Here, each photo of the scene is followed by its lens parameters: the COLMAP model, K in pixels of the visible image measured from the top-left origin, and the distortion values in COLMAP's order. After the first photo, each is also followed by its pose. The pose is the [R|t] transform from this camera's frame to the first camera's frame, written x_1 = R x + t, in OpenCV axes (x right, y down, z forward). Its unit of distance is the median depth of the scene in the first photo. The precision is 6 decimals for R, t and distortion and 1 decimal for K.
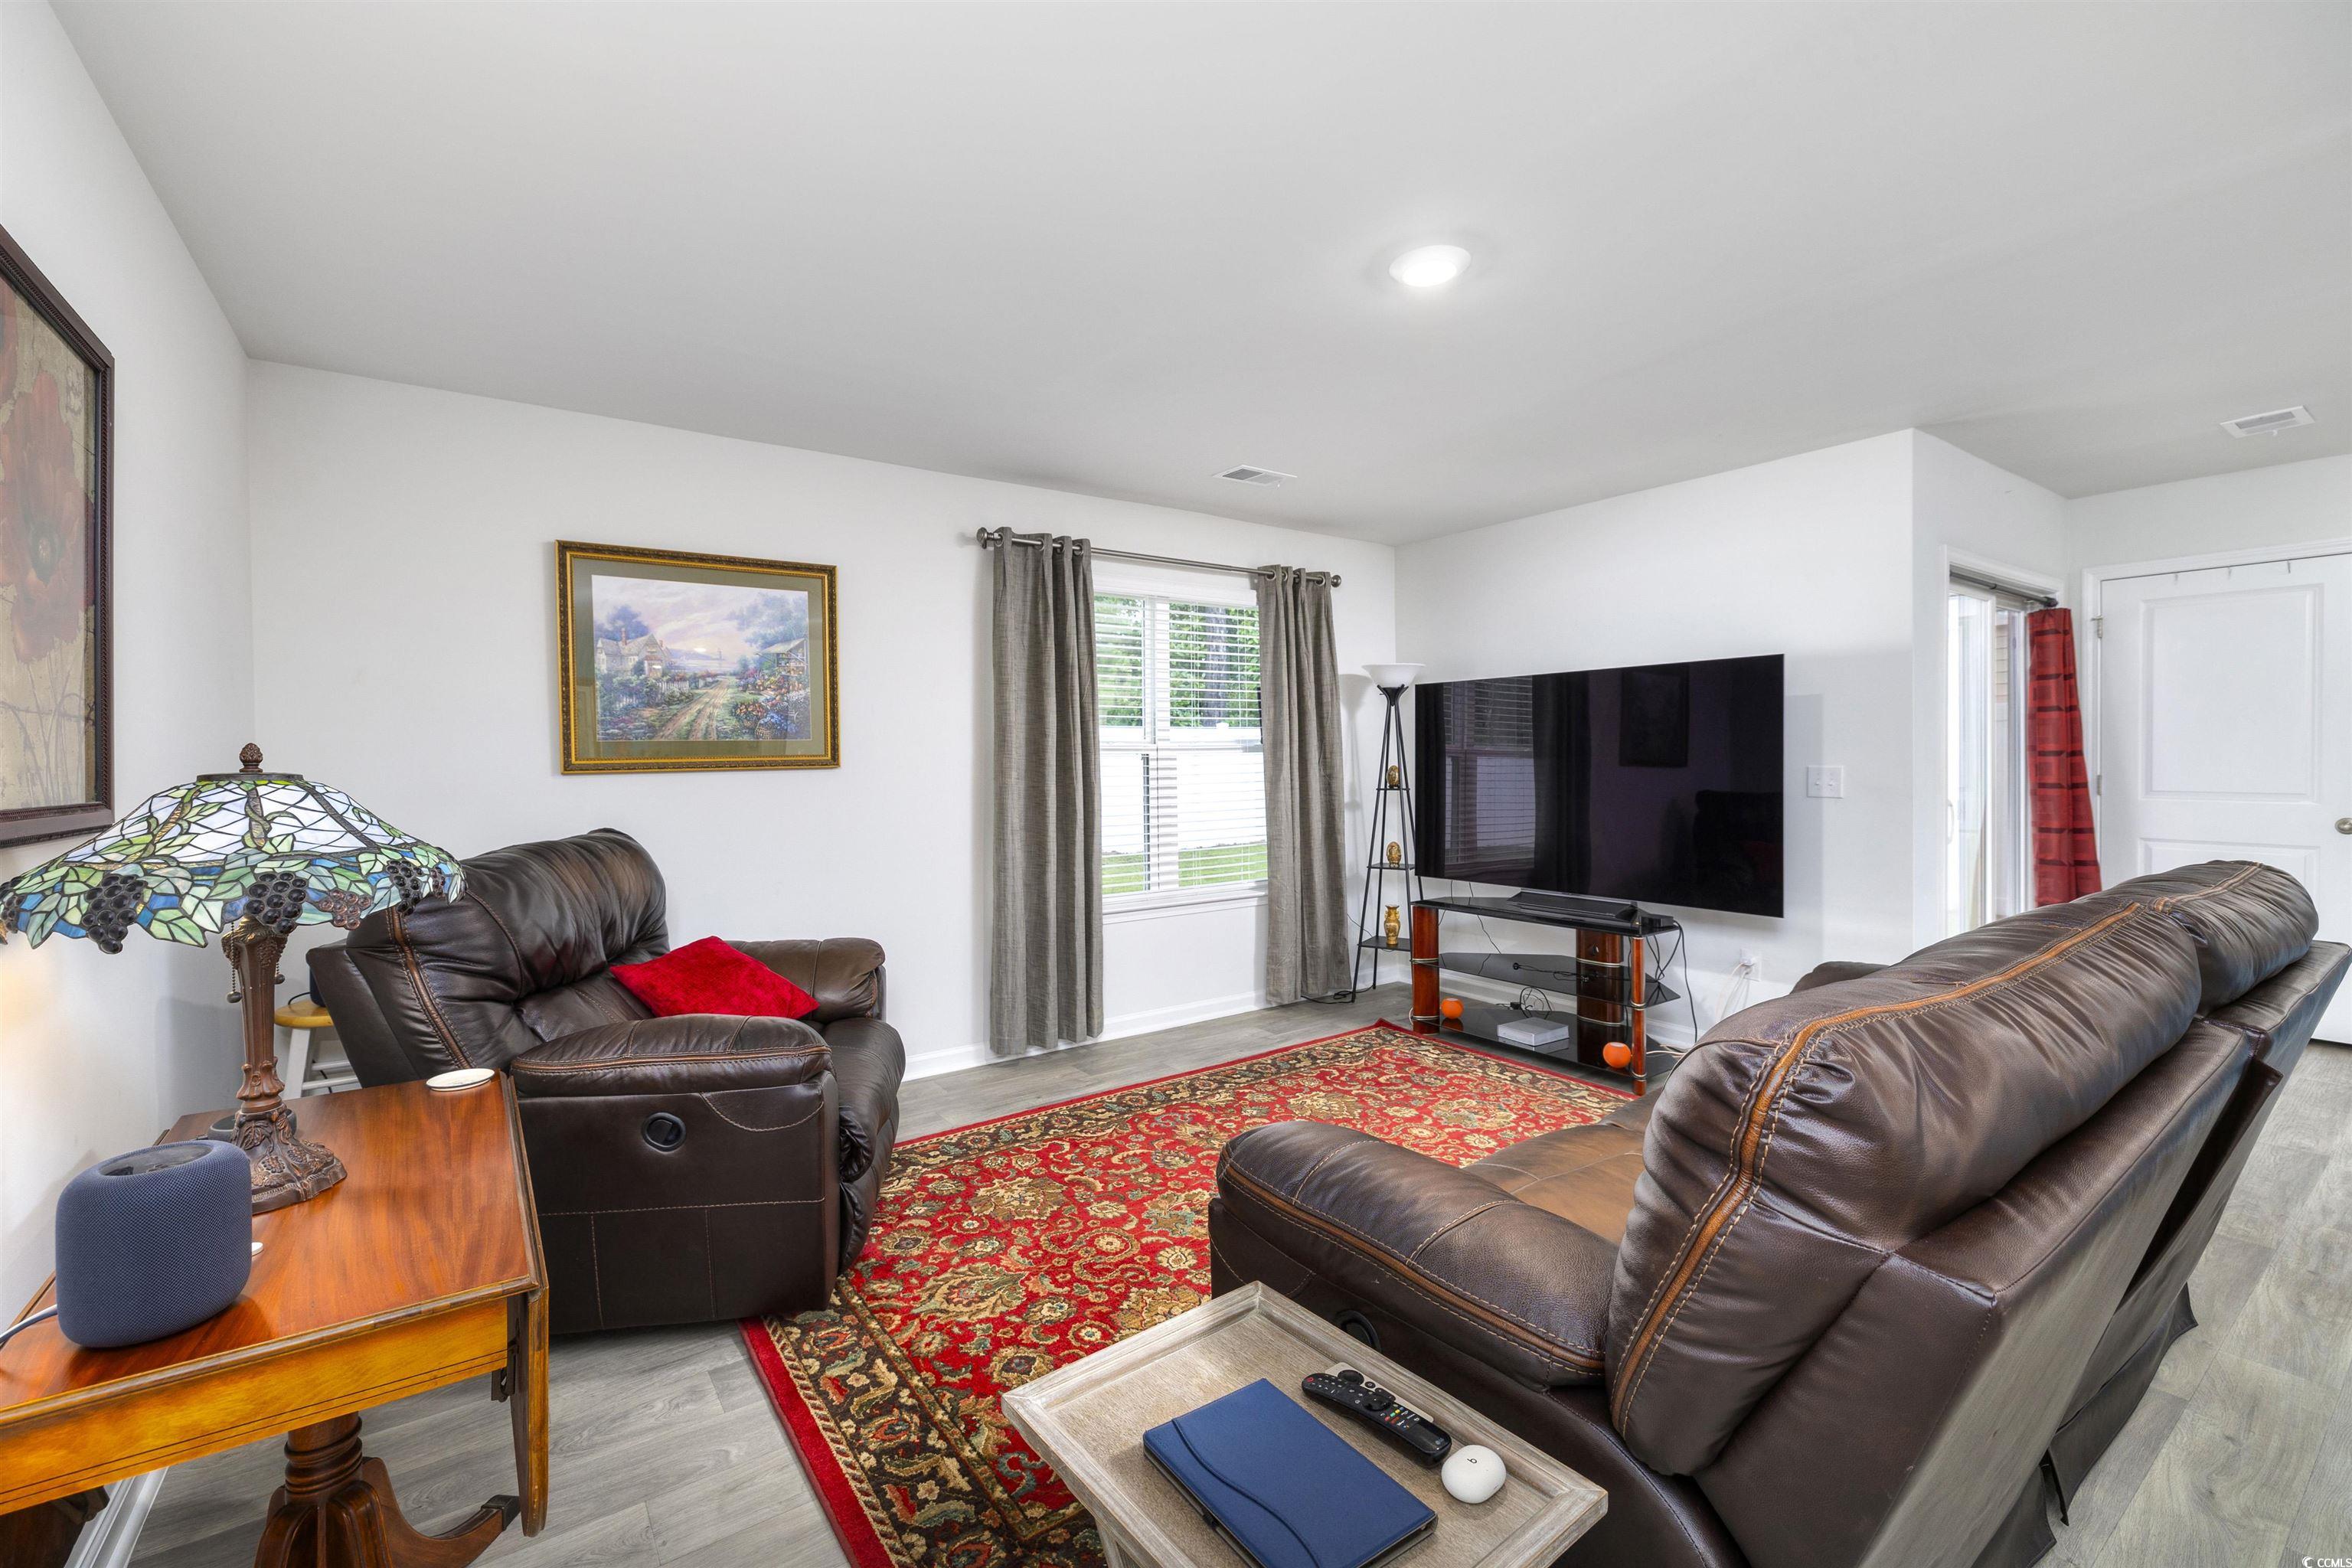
lens RADIAL K [[993.9, 0, 1153.6], [0, 993.9, 764.4], [0, 0, 1]] dist [0.000705, -0.000144]
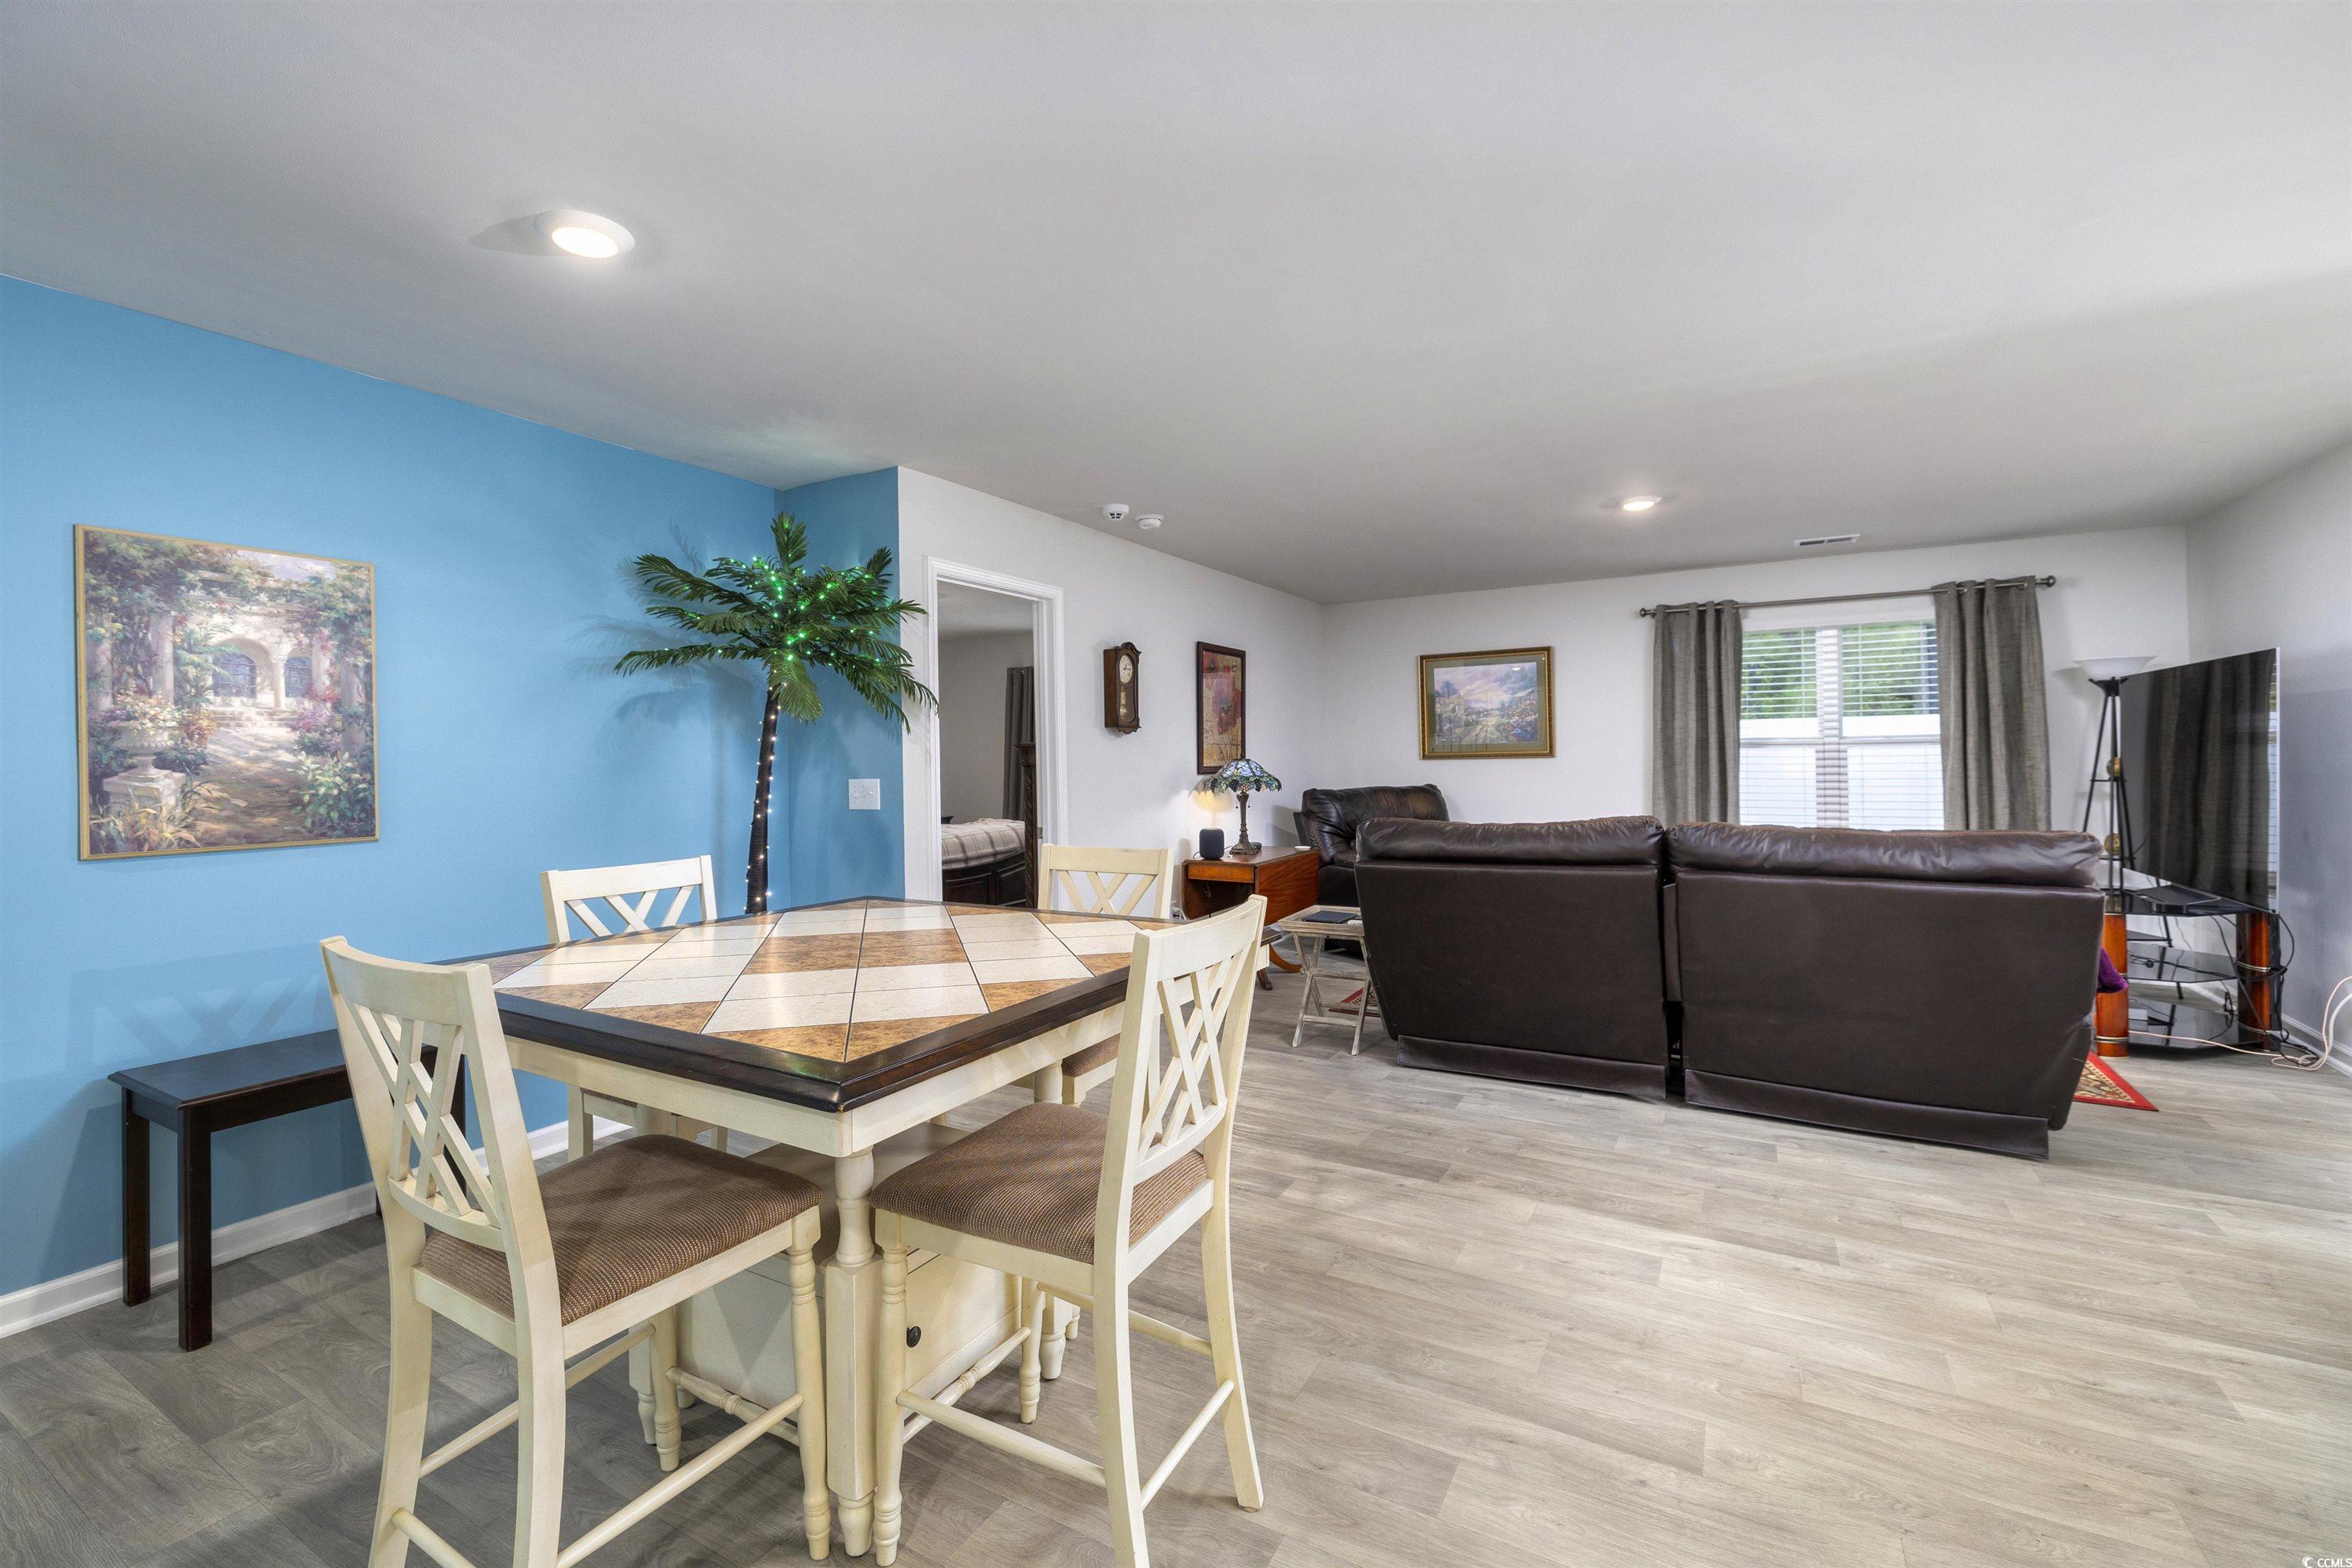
lens RADIAL K [[1018.6, 0, 1136.1], [0, 1018.6, 757.0], [0, 0, 1]] dist [0.003848, 0.000398]
pose [[0.409220, 0.005933, -0.912416, 1.051727], [0.000559, 0.999977, 0.006754, -0.009978], [0.912435, -0.003274, 0.409208, -0.445133]]
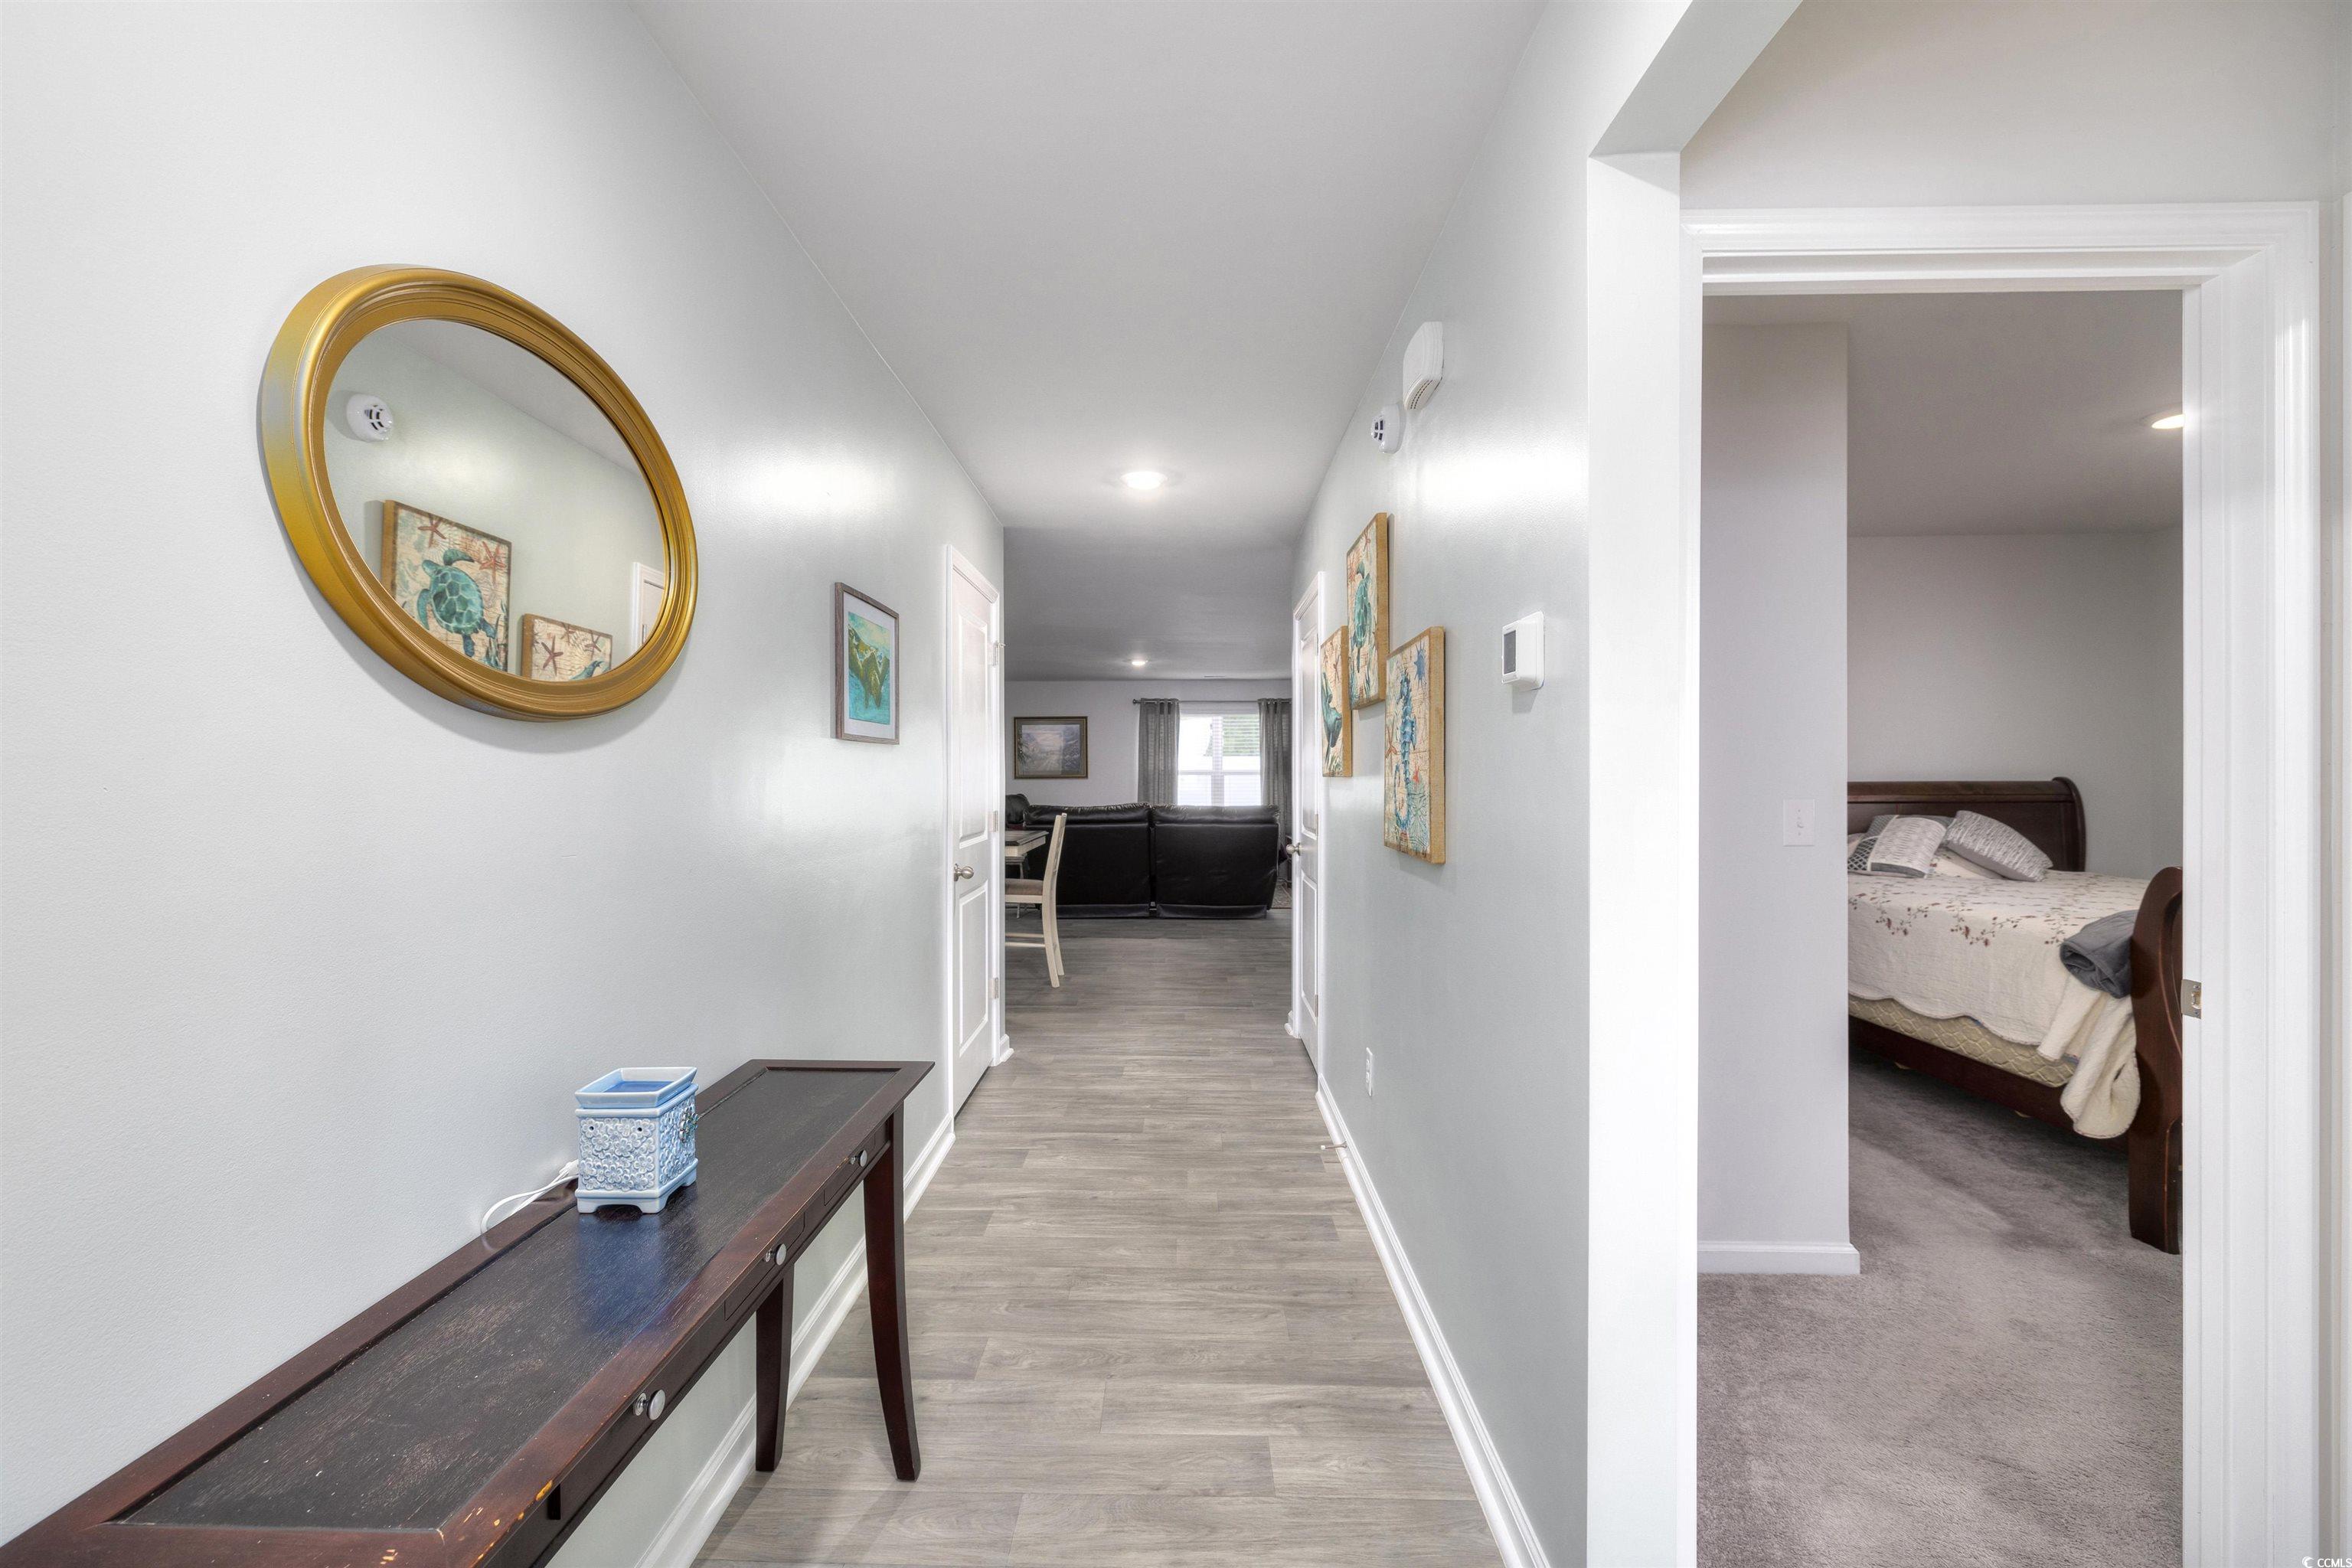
lens RADIAL K [[993.9, 0, 1153.6], [0, 993.9, 764.4], [0, 0, 1]] dist [0.000705, -0.000144]
pose [[0.799894, 0.003119, -0.600133, 1.754881], [-0.012539, 0.999855, -0.011515, -0.009425], [0.600010, 0.016736, 0.799817, -1.418385]]
